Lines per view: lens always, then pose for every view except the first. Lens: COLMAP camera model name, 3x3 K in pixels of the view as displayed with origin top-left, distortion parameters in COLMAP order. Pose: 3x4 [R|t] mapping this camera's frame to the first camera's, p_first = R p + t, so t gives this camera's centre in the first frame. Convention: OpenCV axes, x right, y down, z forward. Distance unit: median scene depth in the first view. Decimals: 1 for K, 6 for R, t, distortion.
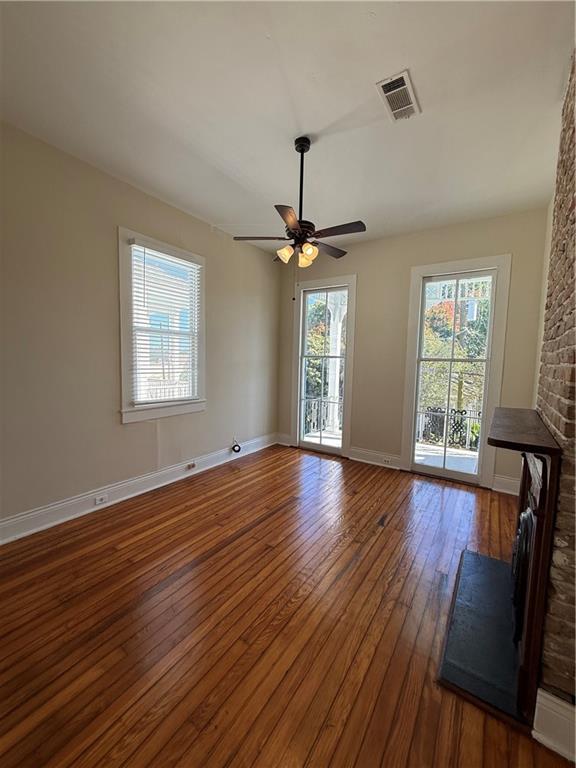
lens RADIAL K [[307.0, 0, 289.9], [0, 307.0, 381.5], [0, 0, 1]] dist [-0.000082, 0.000200]
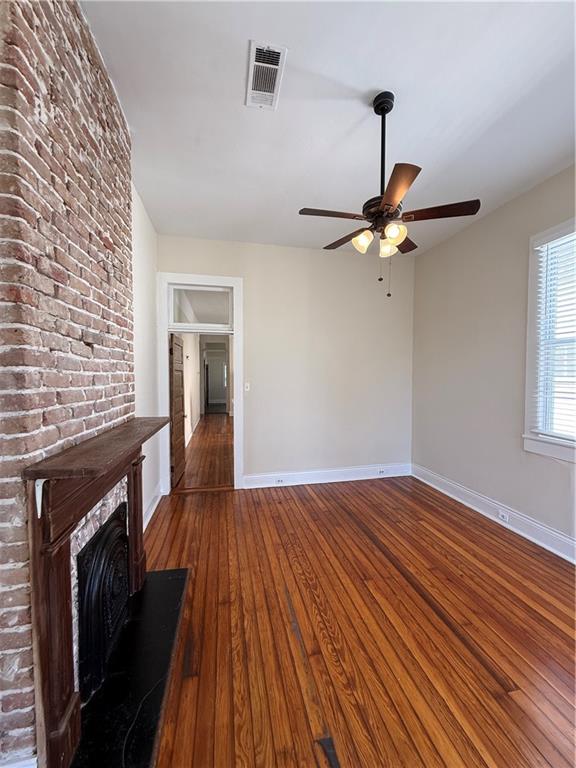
lens RADIAL K [[305.8, 0, 288.7], [0, 305.8, 382.5], [0, 0, 1]] dist [-0.000128, 0.000022]
pose [[-0.696284, -0.007318, -0.717729, 0.682836], [-0.071587, 0.995670, 0.059297, -0.076265], [0.714187, 0.092668, -0.693793, 1.277276]]
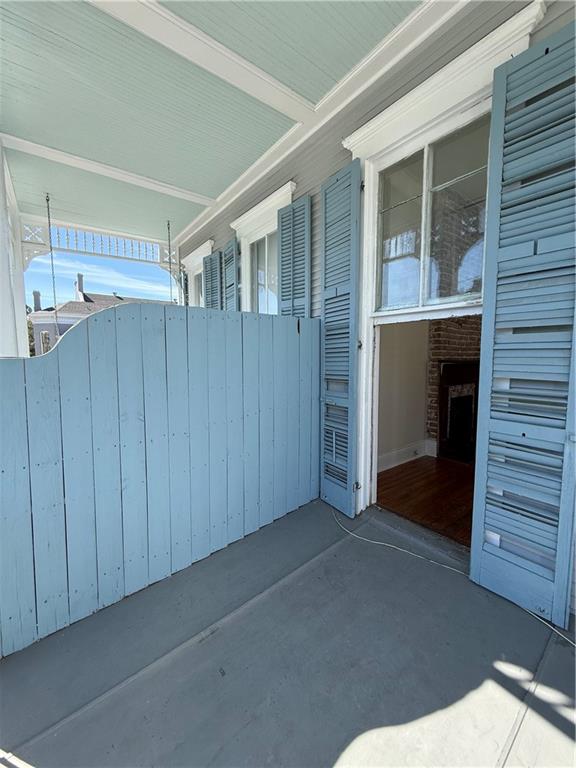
lens RADIAL K [[305.8, 0, 288.7], [0, 305.8, 382.5], [0, 0, 1]] dist [-0.000128, 0.000022]
pose [[-0.947926, -0.051668, 0.314271, 0.838096], [-0.001454, 0.987445, 0.157956, -0.040348], [-0.318487, 0.149274, -0.936100, 2.289981]]
